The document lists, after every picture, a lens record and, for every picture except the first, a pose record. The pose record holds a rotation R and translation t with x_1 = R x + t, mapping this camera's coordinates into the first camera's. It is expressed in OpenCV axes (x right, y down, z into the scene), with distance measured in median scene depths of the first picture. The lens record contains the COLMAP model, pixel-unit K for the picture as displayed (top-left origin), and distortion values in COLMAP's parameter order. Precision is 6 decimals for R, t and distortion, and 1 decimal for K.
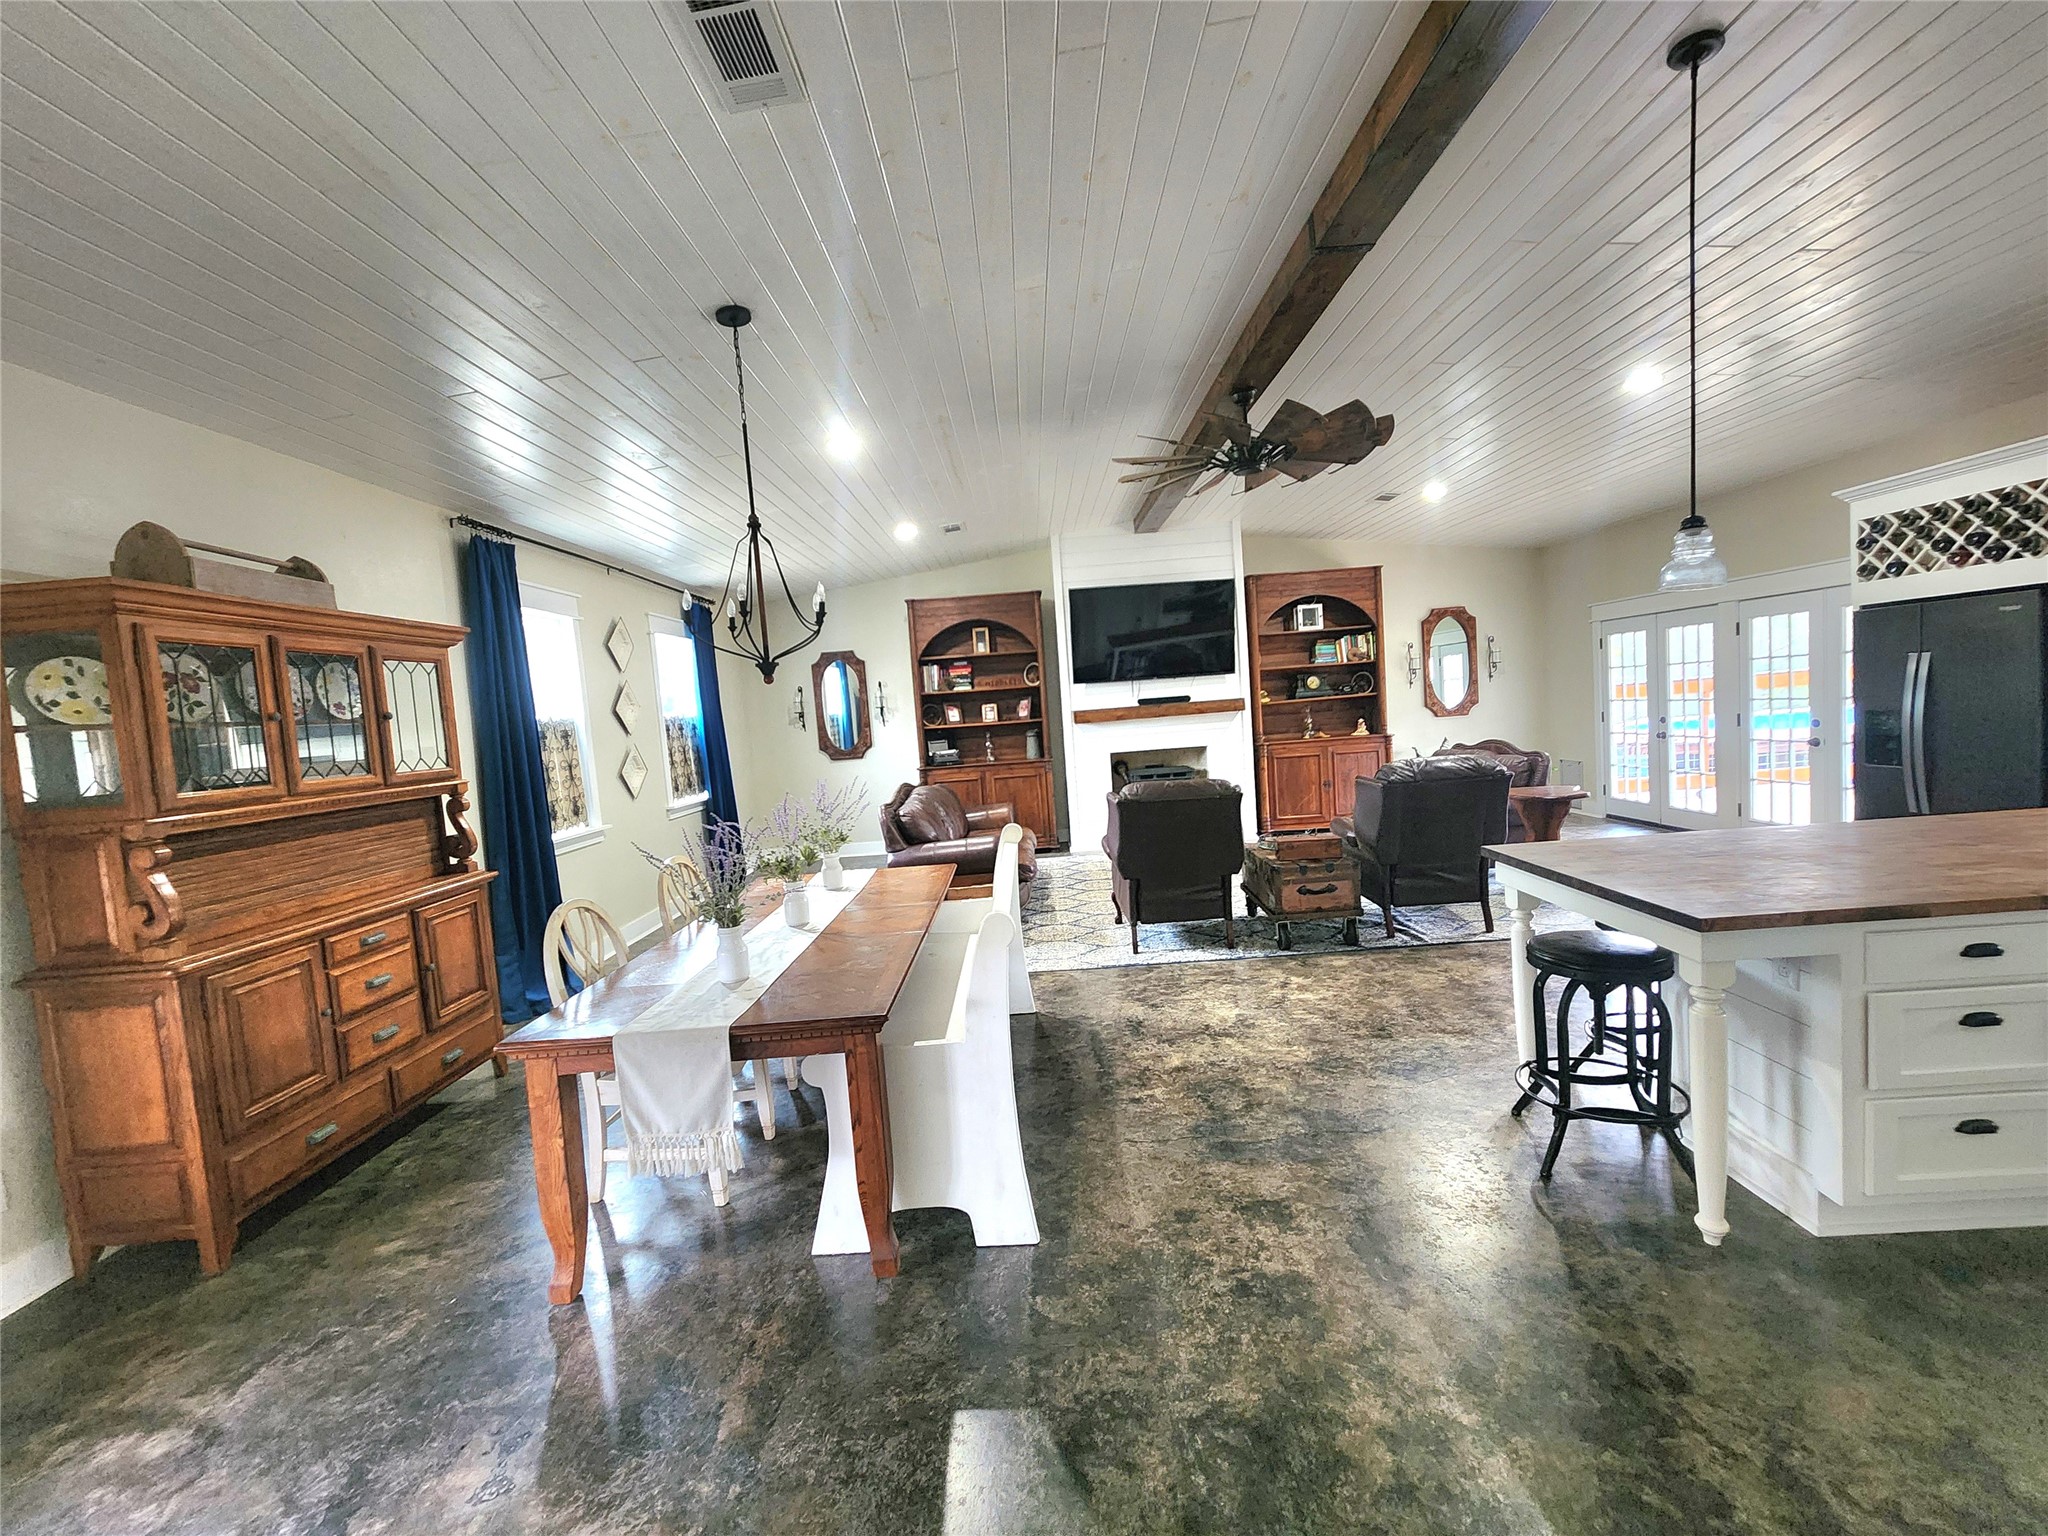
lens RADIAL K [[838.6, 0, 1028.1], [0, 838.6, 763.3], [0, 0, 1]] dist [0.000363, 0.000033]
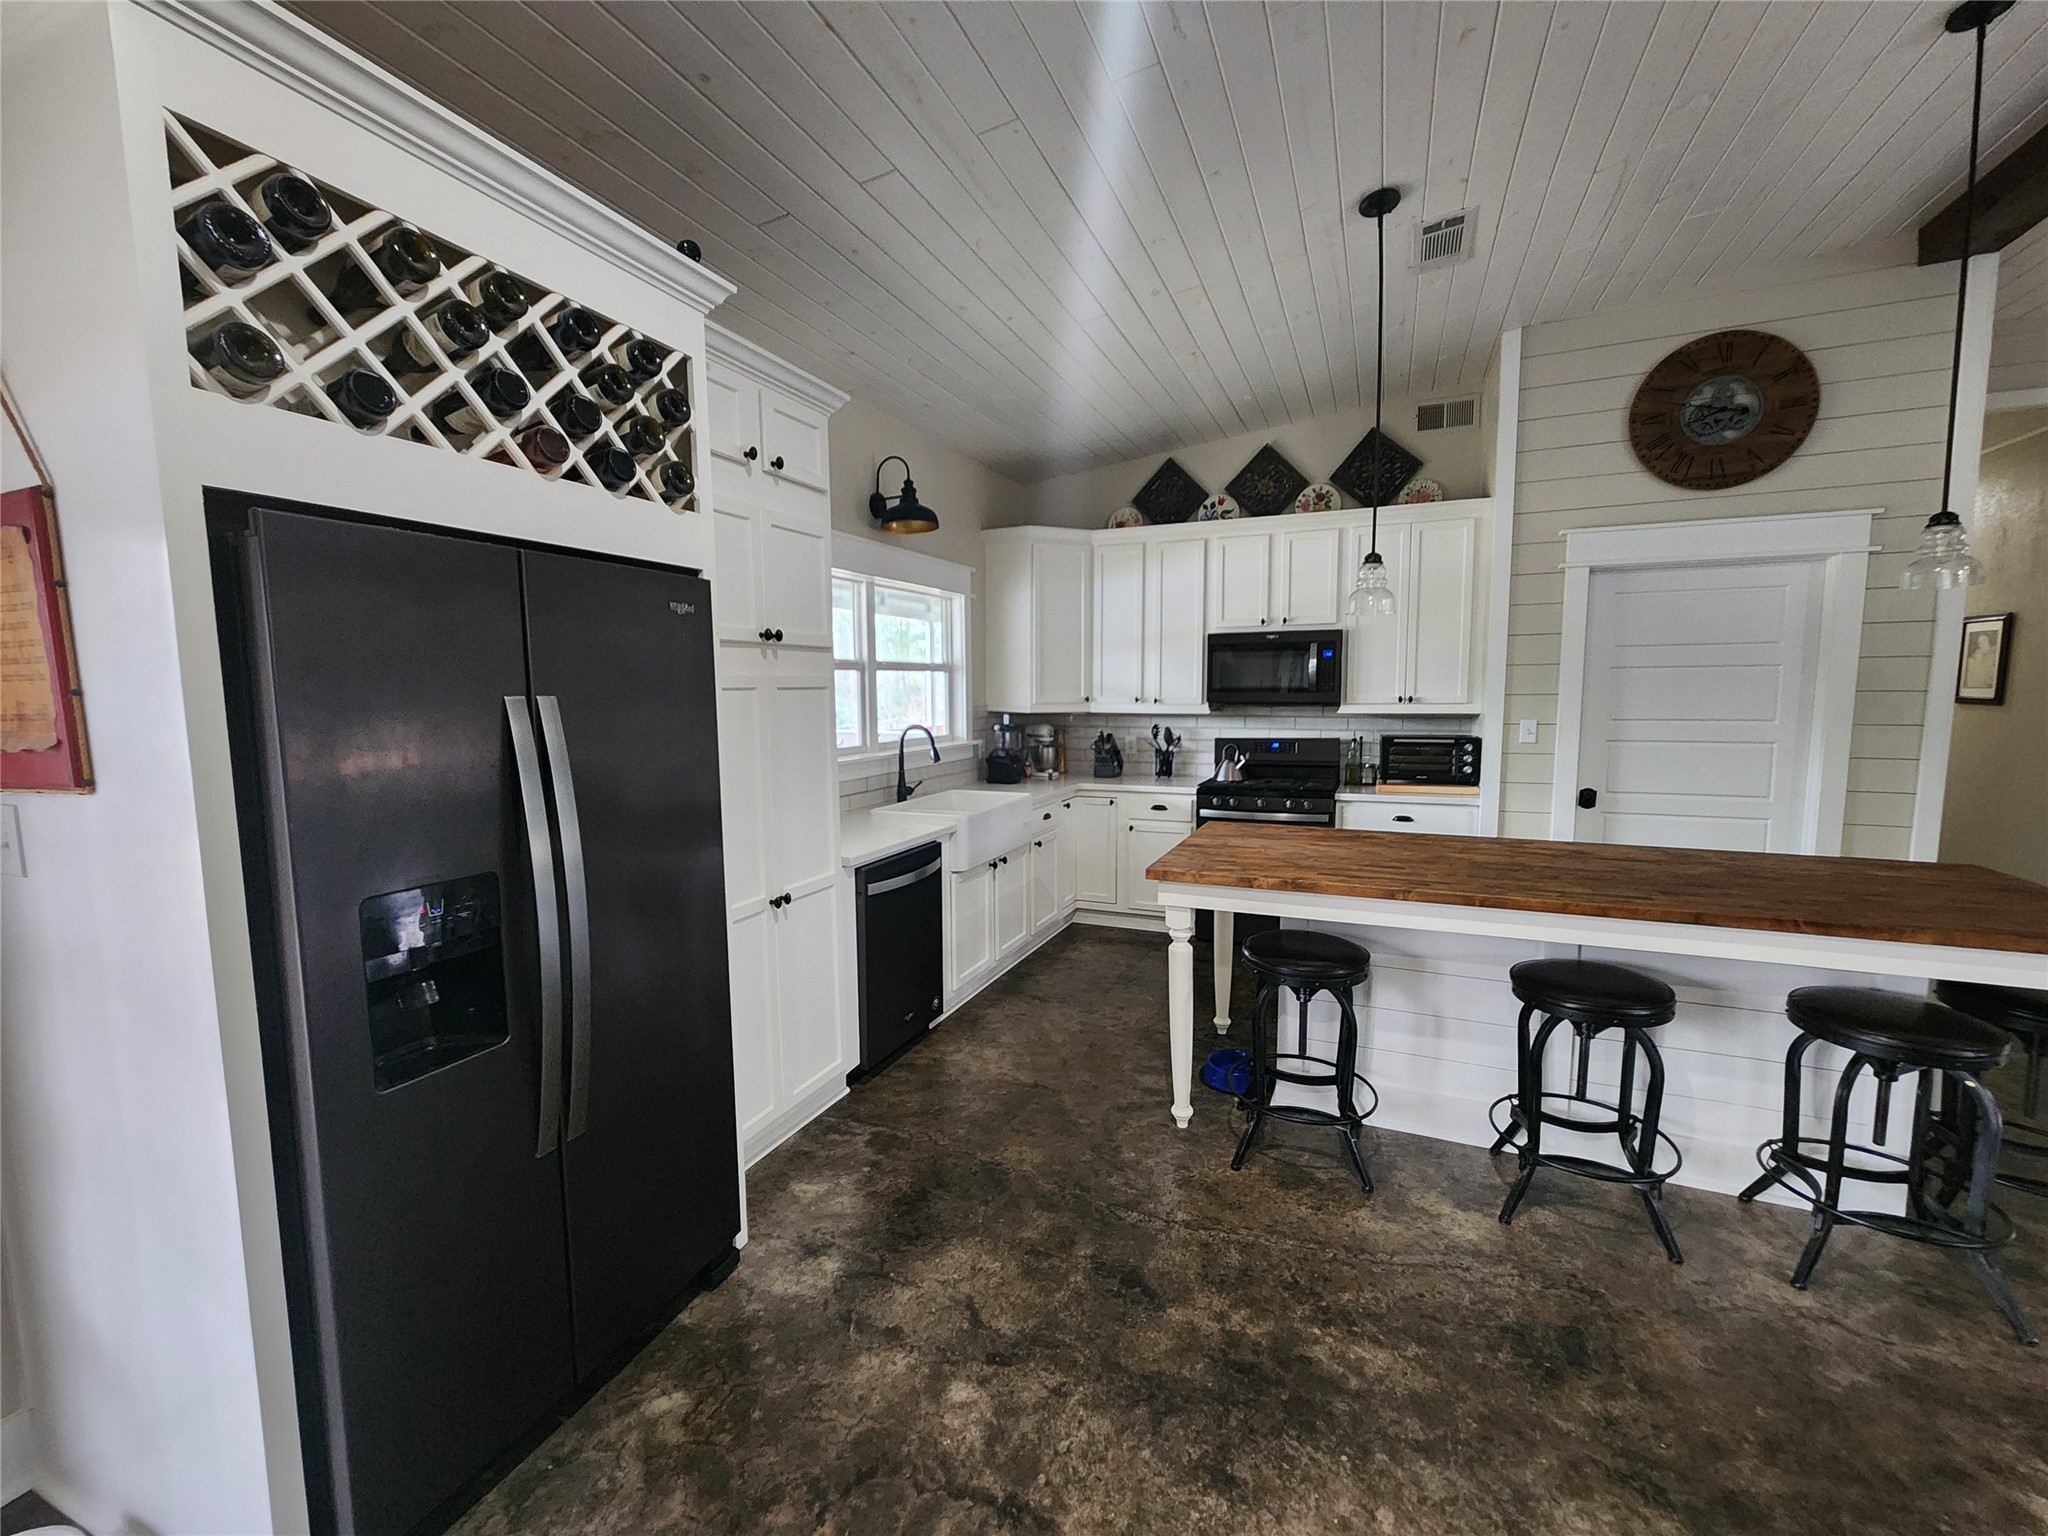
lens RADIAL K [[838.6, 0, 1030.3], [0, 838.6, 767.8], [0, 0, 1]] dist [0.000363, 0.000033]
pose [[-0.918417, 0.041252, 0.393458, 0.395249], [0.100216, 0.986369, 0.130509, -0.067567], [-0.382711, 0.159293, -0.910032, 0.657604]]
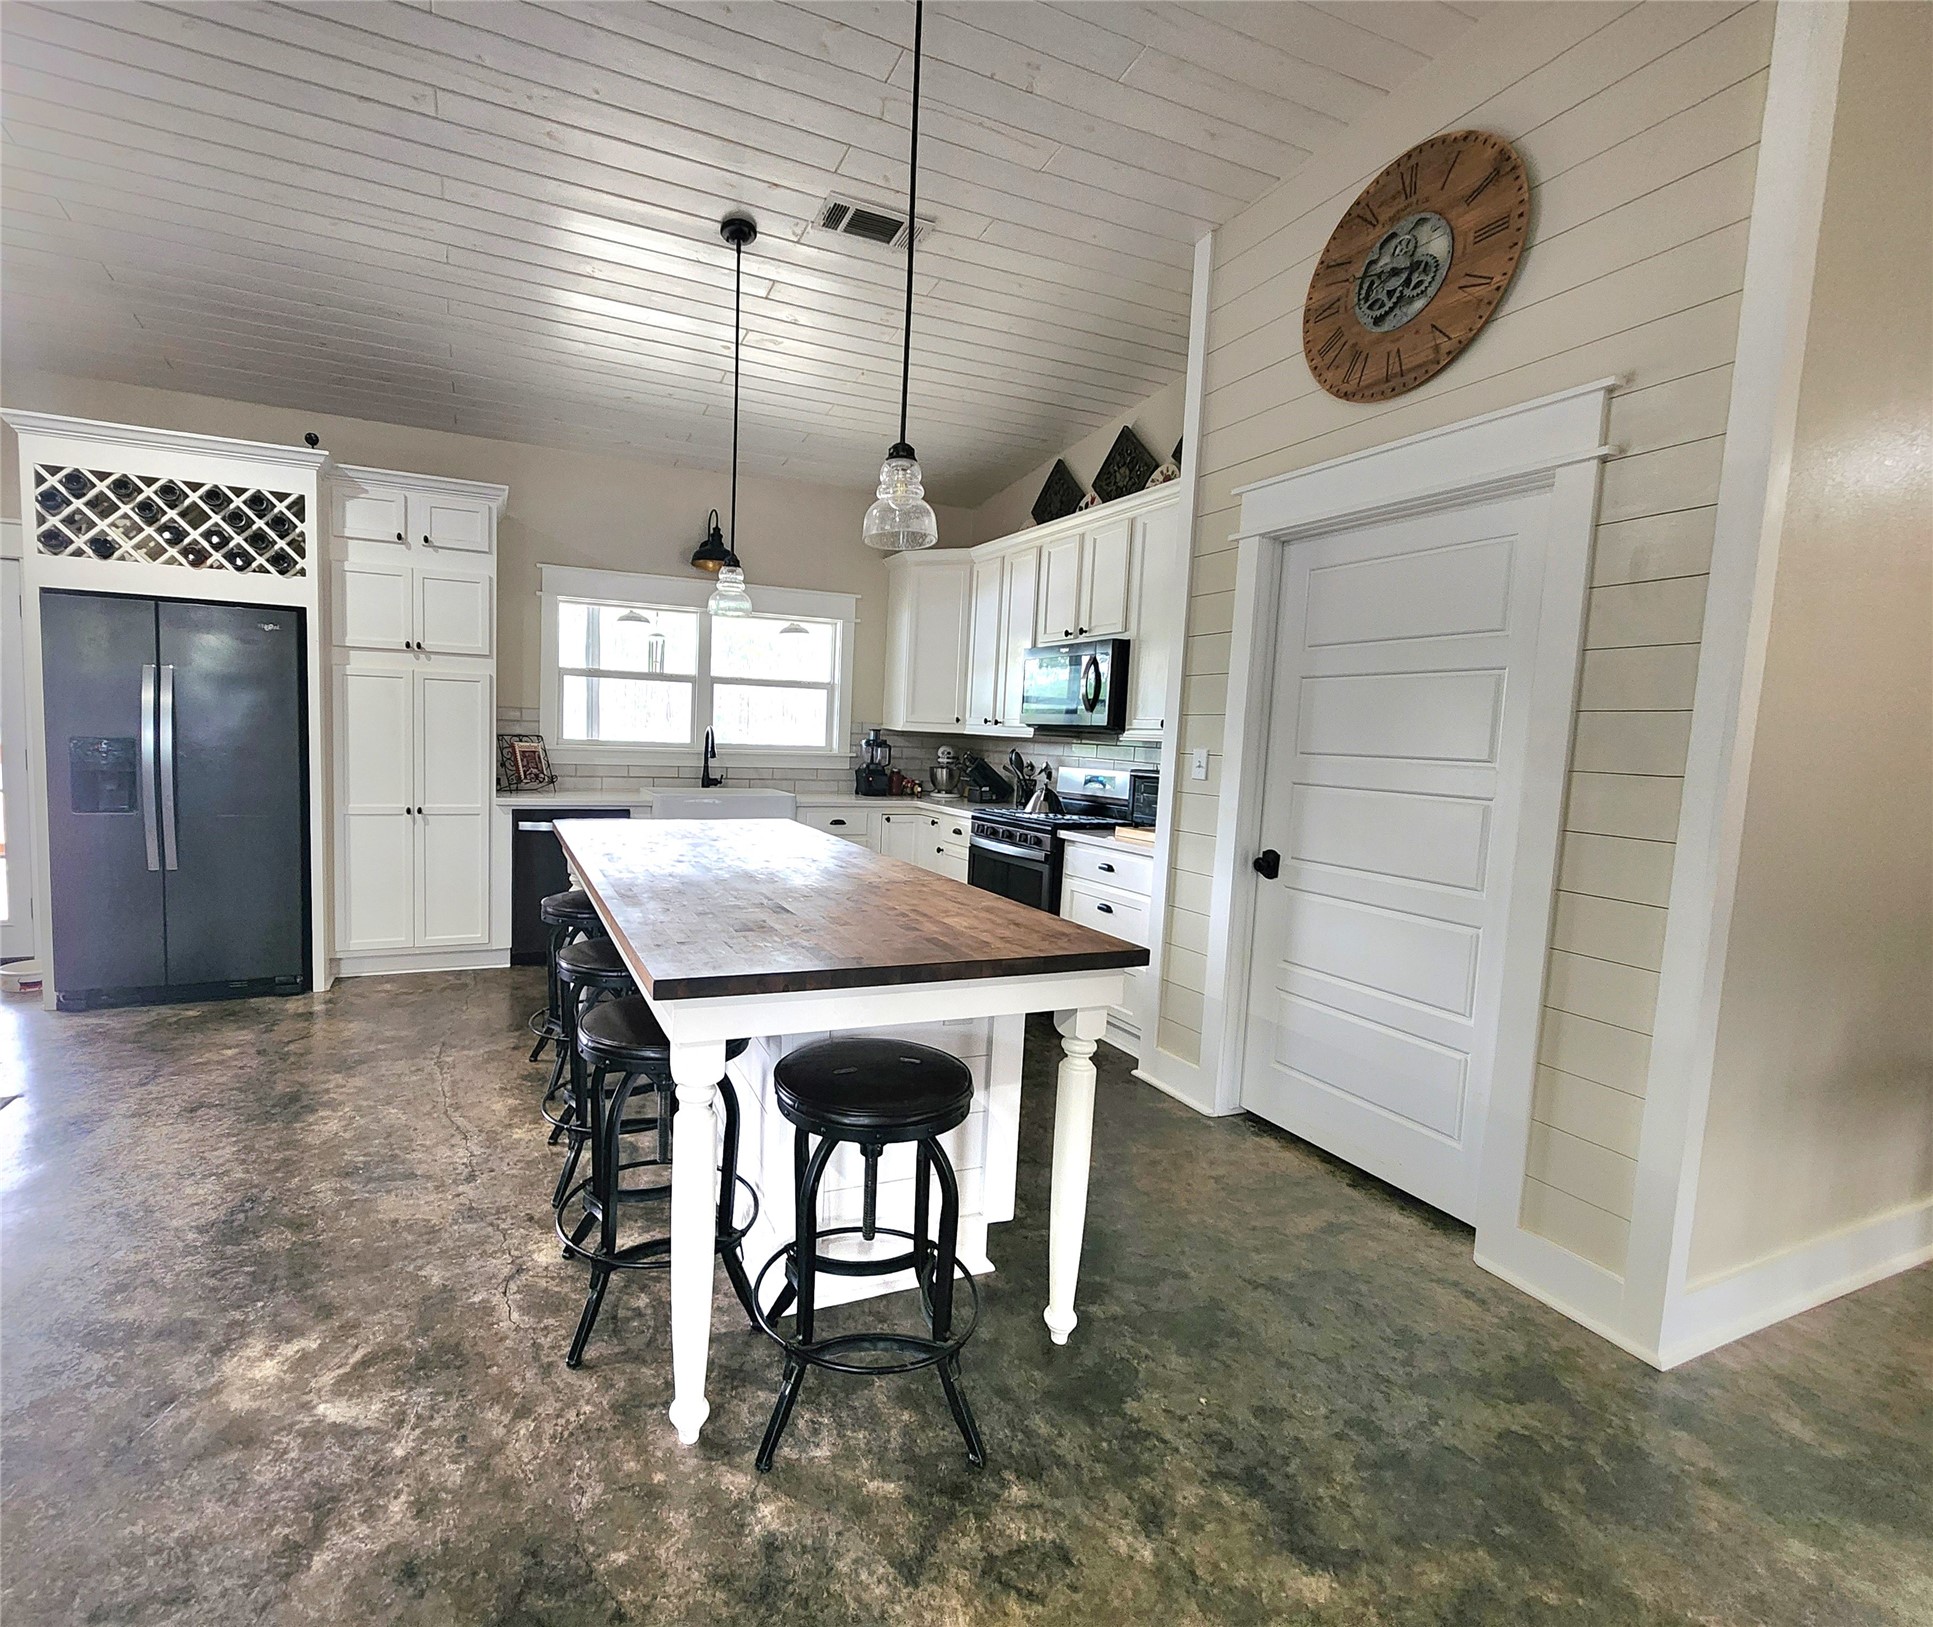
lens RADIAL K [[903.9, 0, 858.1], [0, 903.9, 802.1], [0, 0, 1]] dist [0.001304, 0.000152]
pose [[-0.386952, -0.017964, 0.921925, 0.018407], [0.051646, 0.997819, 0.041120, -0.003421], [-0.920652, 0.063526, -0.385180, 0.389644]]
